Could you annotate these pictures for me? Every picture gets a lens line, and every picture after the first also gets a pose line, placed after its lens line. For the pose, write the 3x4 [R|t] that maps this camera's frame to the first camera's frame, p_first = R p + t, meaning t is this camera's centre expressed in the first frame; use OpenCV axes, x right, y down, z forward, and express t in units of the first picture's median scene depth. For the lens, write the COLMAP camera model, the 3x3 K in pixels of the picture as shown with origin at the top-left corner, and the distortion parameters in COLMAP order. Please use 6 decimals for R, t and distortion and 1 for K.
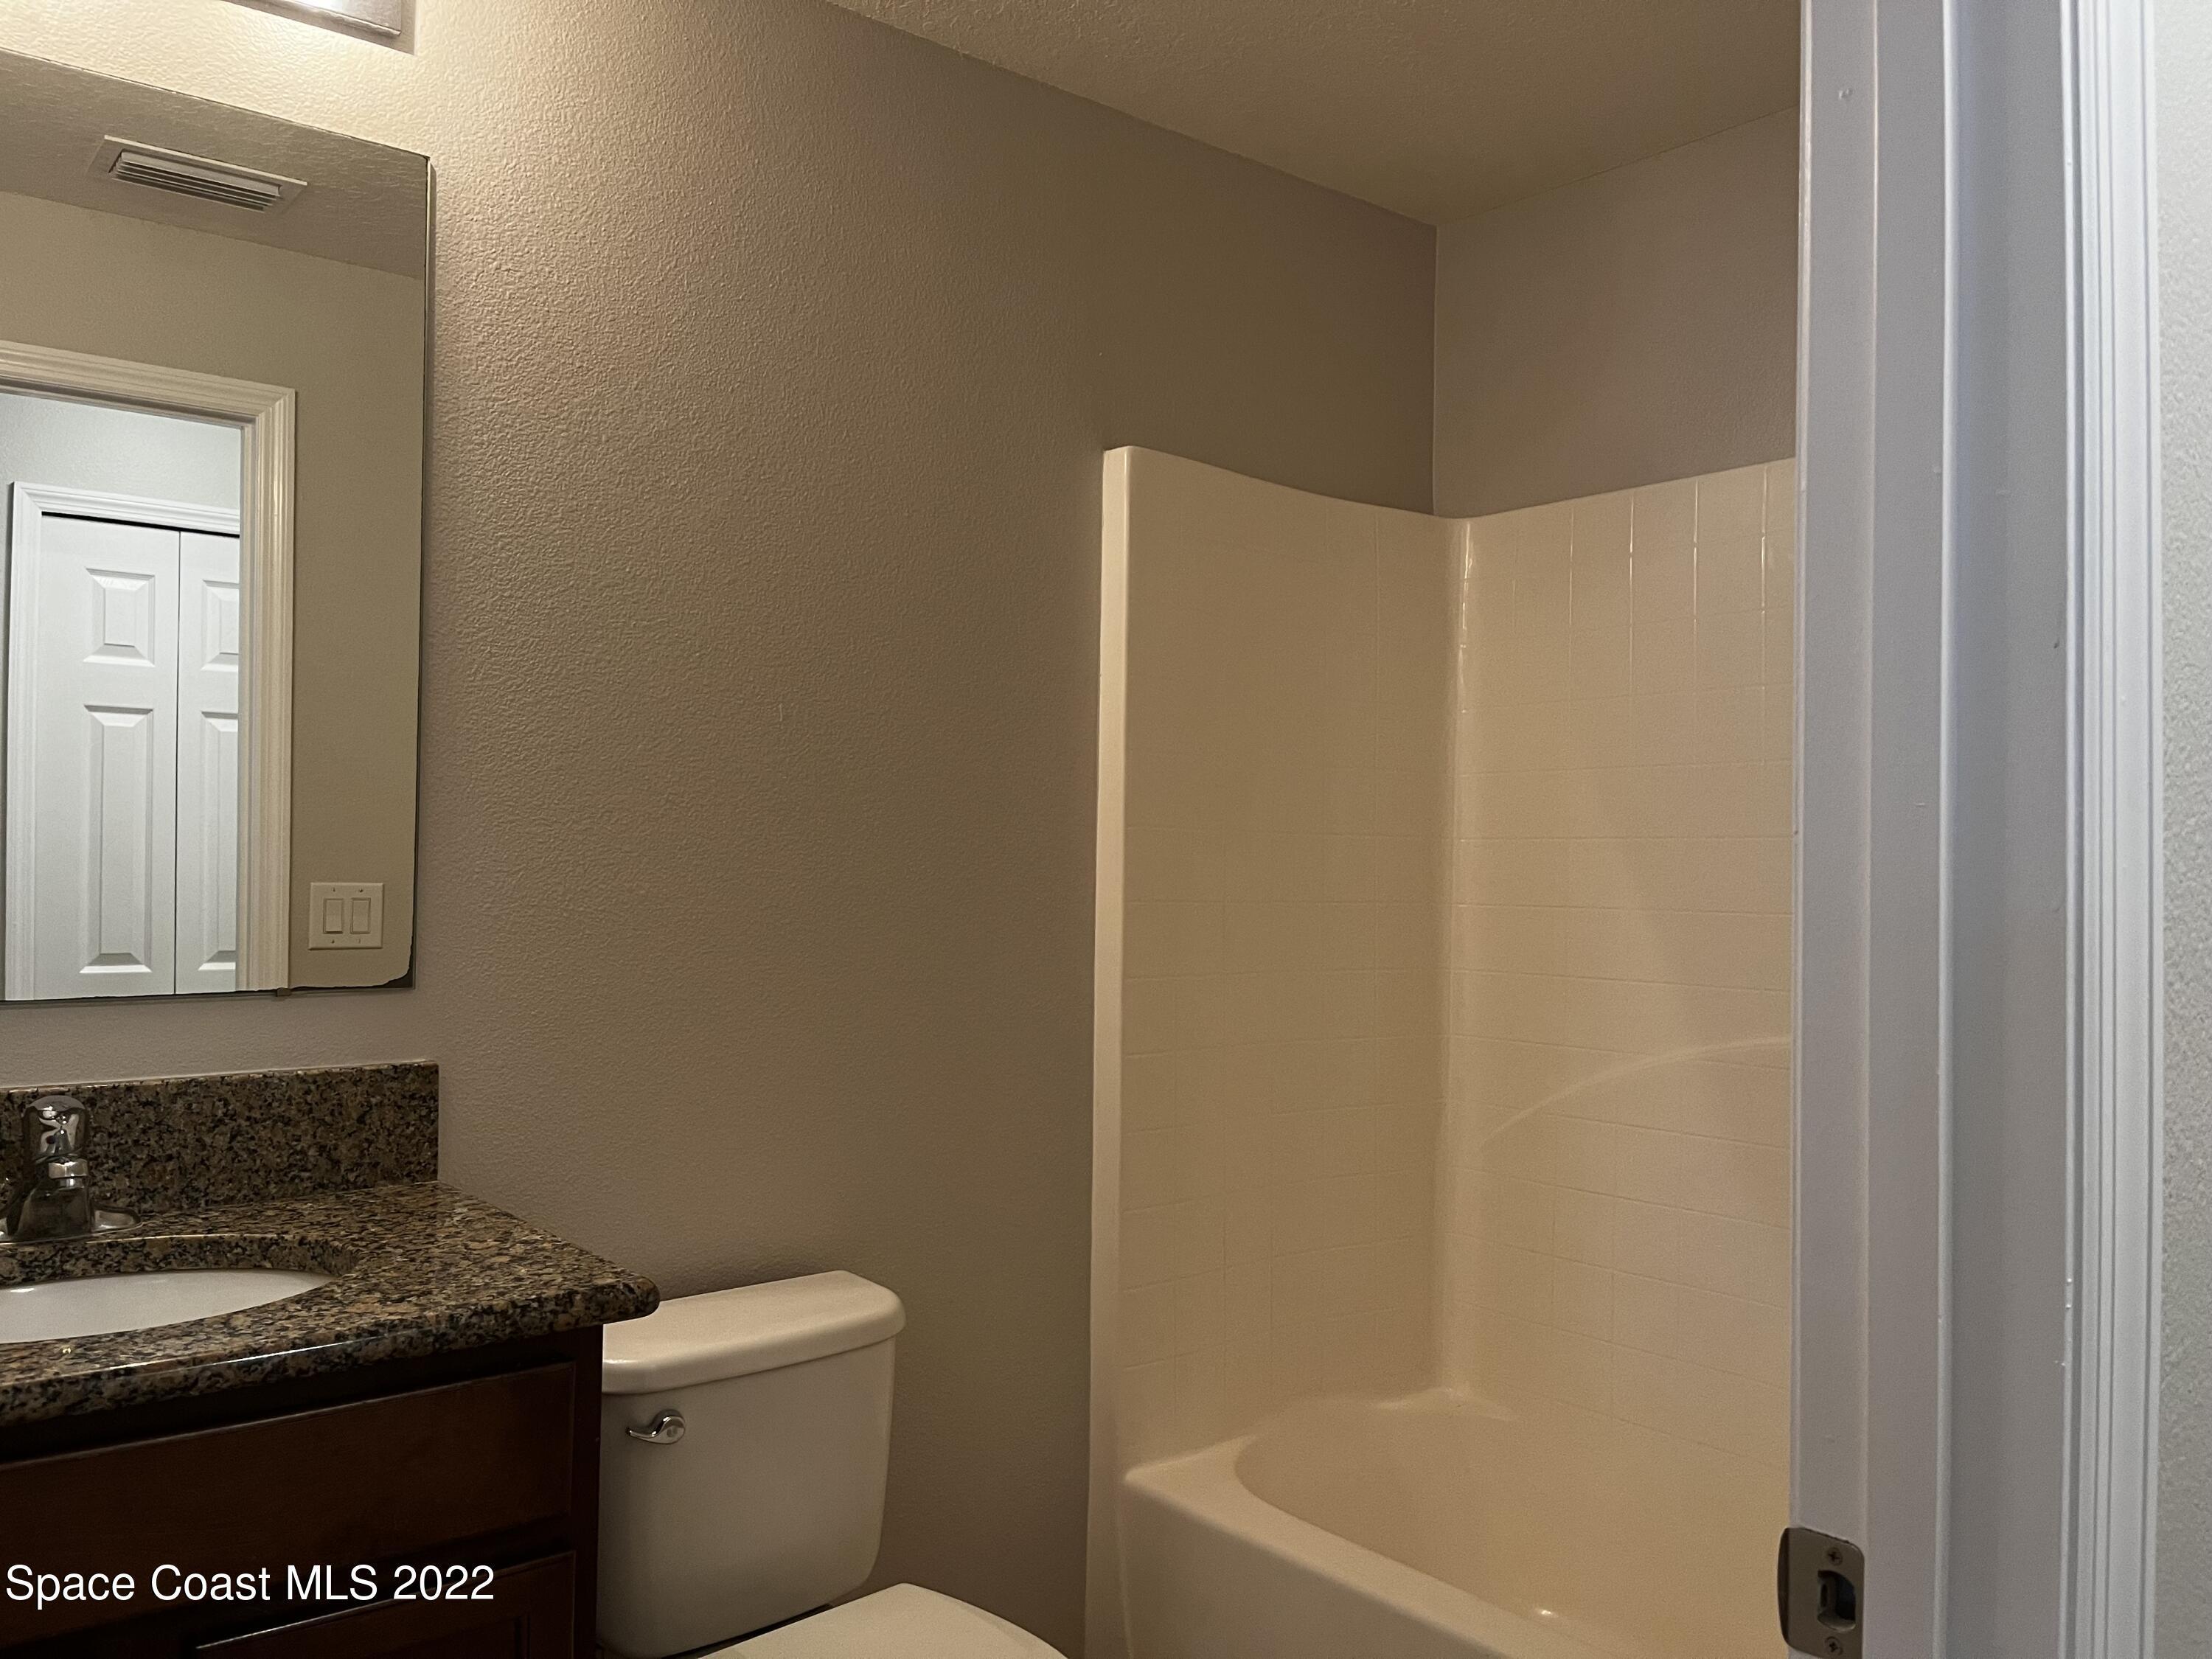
lens RADIAL K [[1680.2, 0, 1158.7], [0, 1680.2, 798.1], [0, 0, 1]] dist [0.034097, -0.079694]
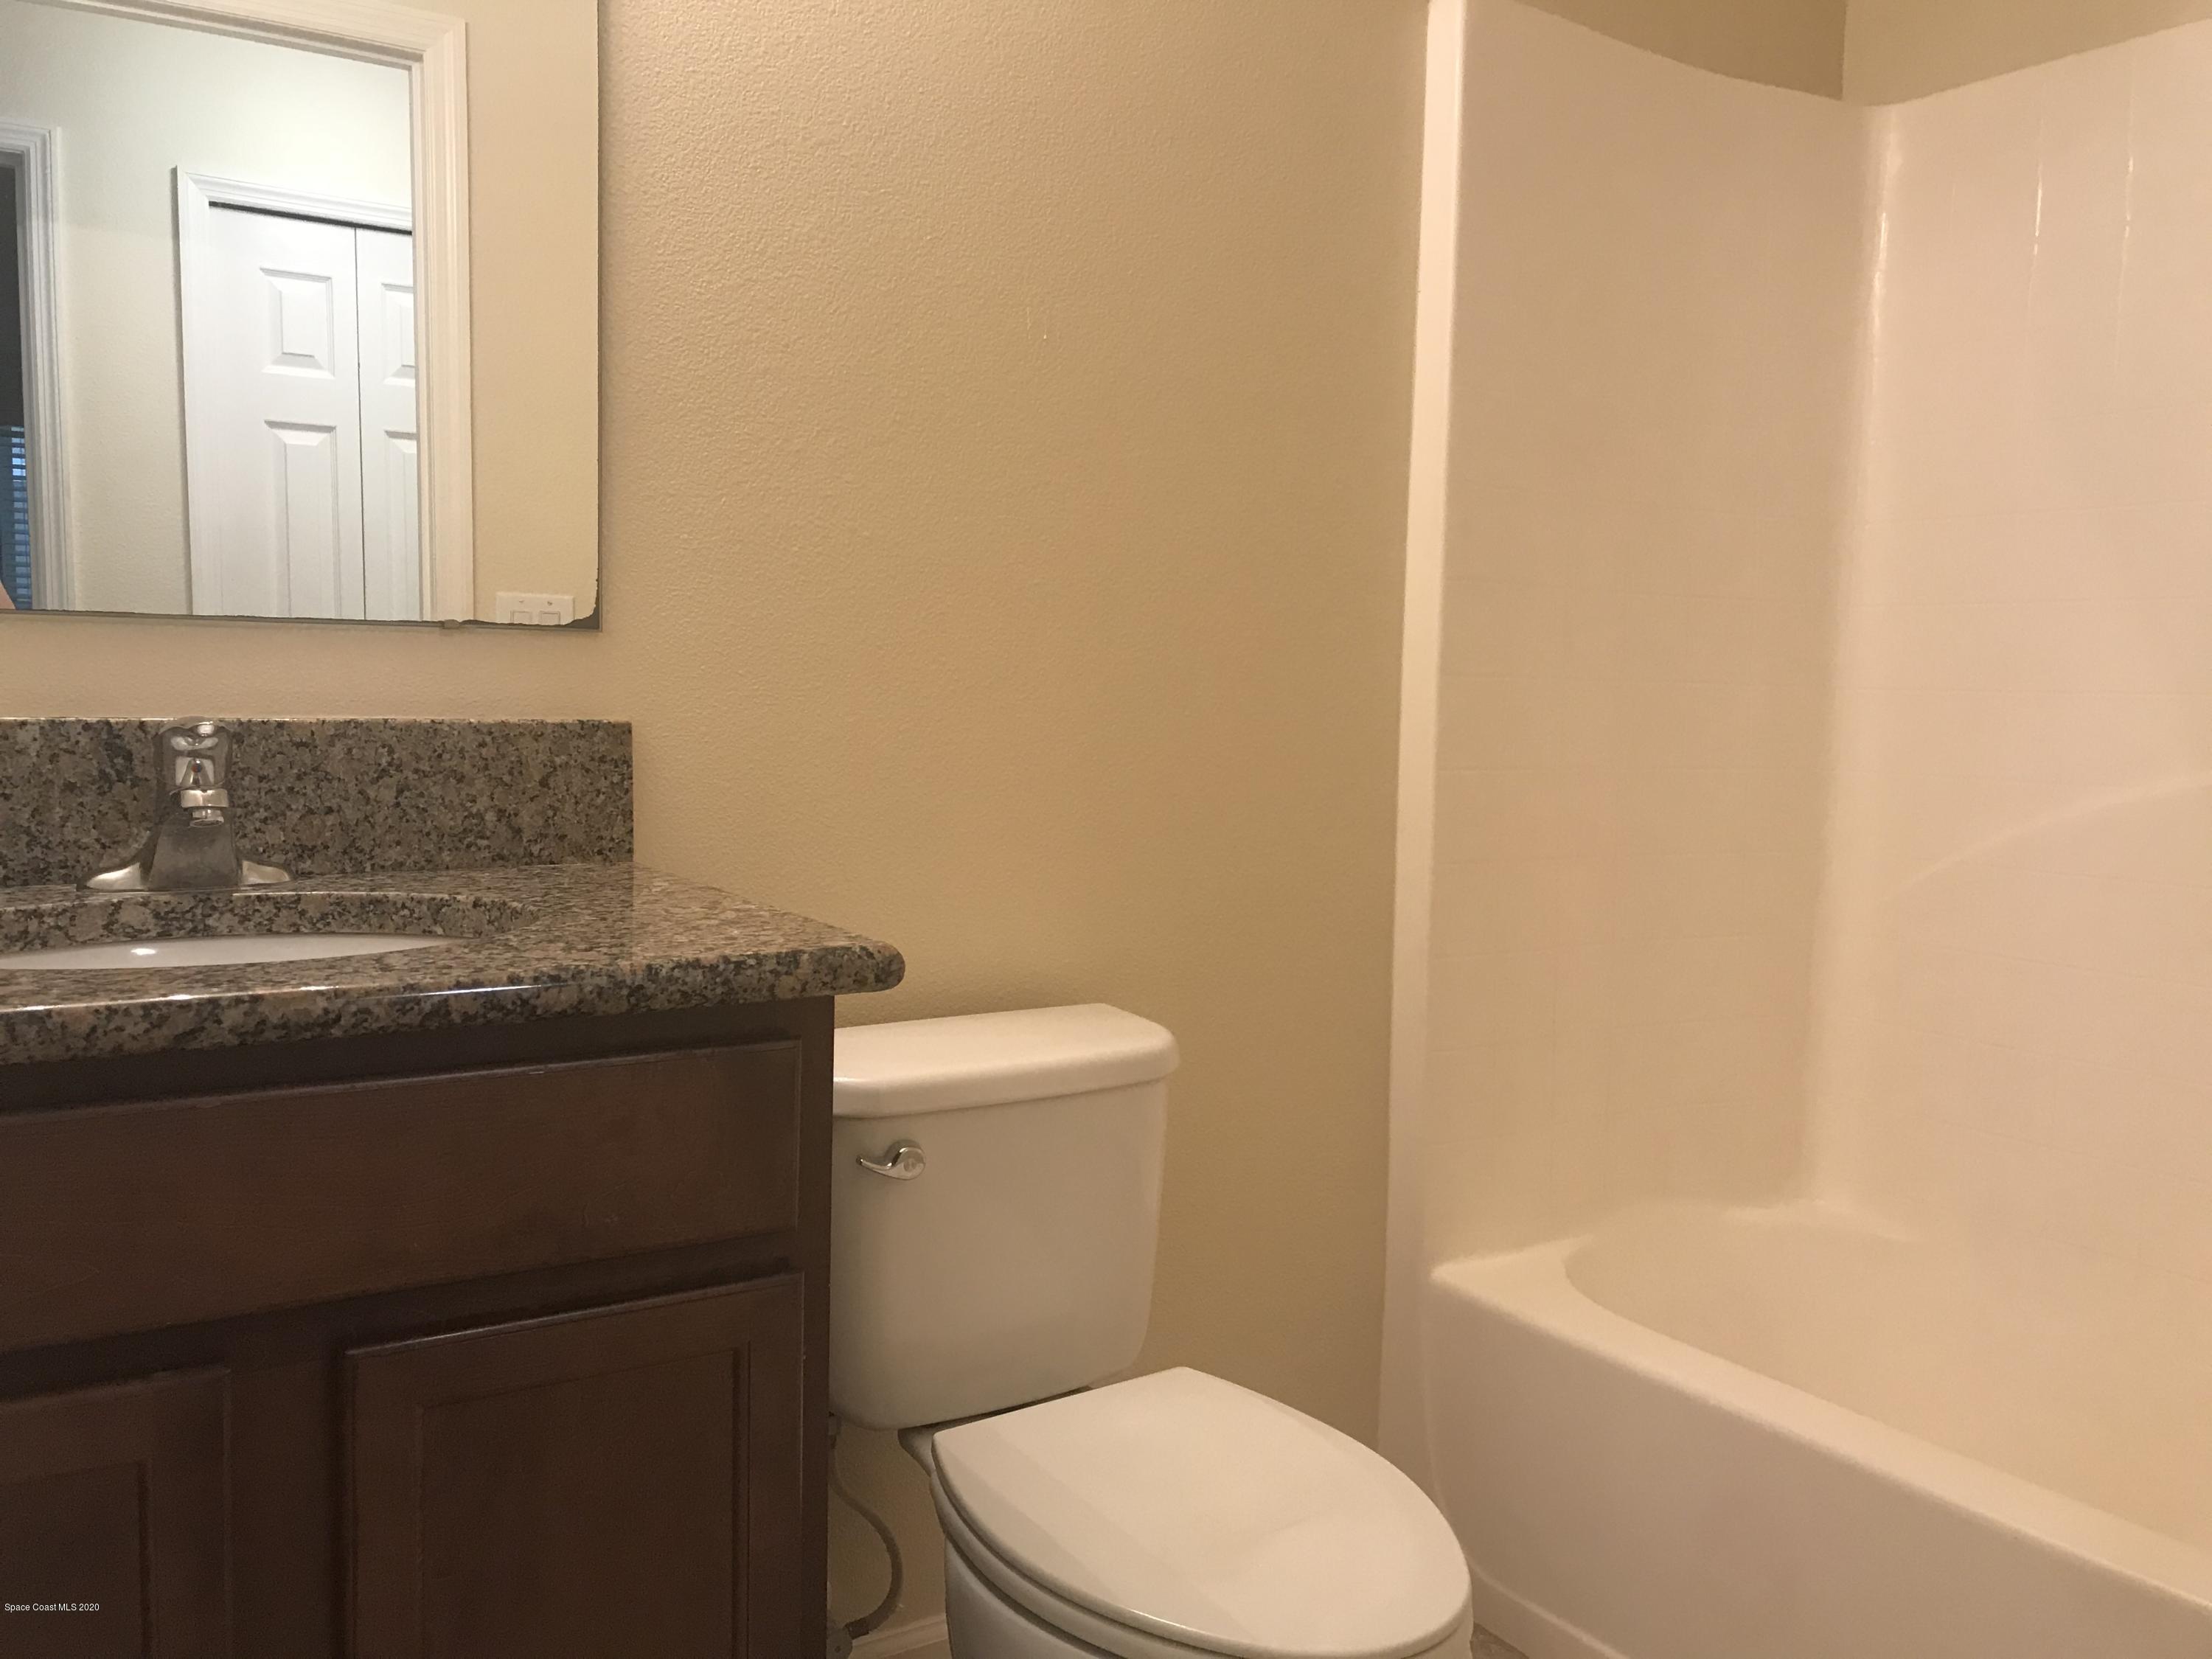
lens RADIAL K [[1789.5, 0, 1101.3], [0, 1789.5, 828.0], [0, 0, 1]] dist [-0.044221, 0.037213]
pose [[0.988730, 0.021747, -0.148121, -0.071671], [-0.005585, 0.994062, 0.108671, 0.118339], [0.149605, -0.106619, 0.982981, 0.176433]]
